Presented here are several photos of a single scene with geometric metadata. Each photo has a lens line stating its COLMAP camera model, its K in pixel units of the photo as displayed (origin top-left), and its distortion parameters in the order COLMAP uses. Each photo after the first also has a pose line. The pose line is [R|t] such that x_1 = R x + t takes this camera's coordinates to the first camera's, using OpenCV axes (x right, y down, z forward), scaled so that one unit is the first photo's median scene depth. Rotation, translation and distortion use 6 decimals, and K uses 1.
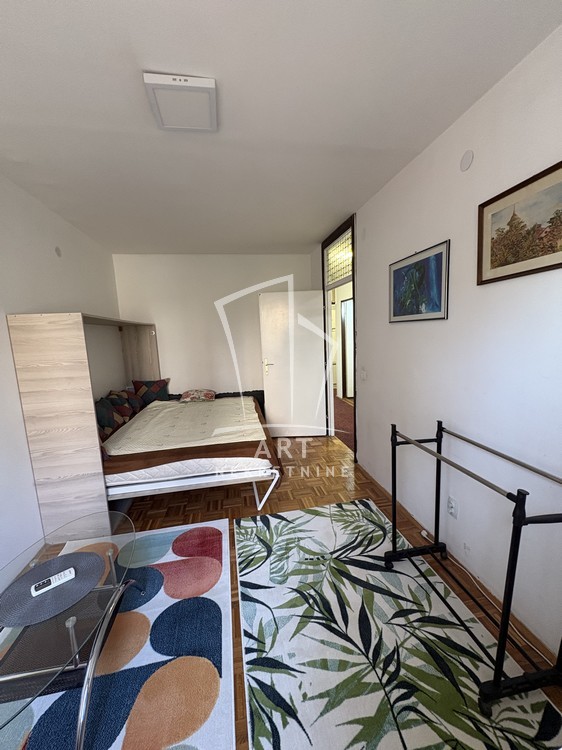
lens RADIAL K [[299.3, 0, 278.7], [0, 299.3, 373.4], [0, 0, 1]] dist [0.000965, 0.000035]
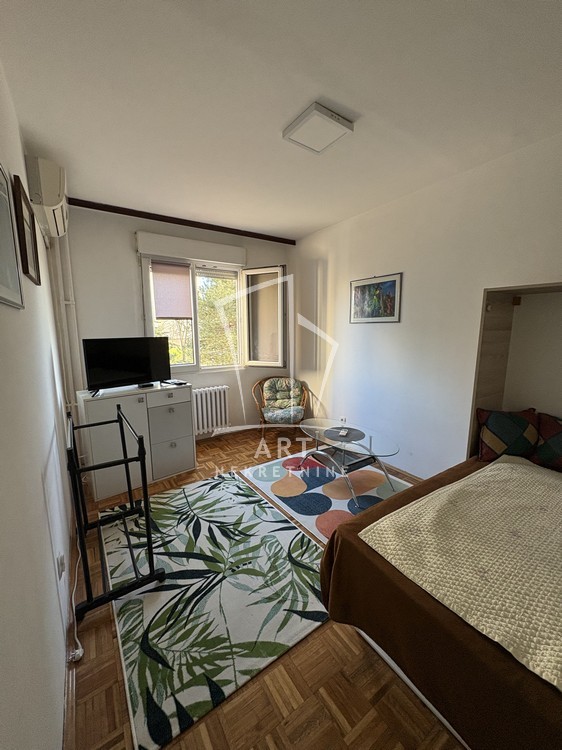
lens RADIAL K [[299.3, 0, 282.1], [0, 299.3, 372.7], [0, 0, 1]] dist [0.000965, 0.000035]
pose [[-0.909450, 0.113968, -0.399890, 0.339621], [-0.009211, 0.955948, 0.293392, -0.253653], [0.415711, 0.270508, -0.868337, 1.865866]]
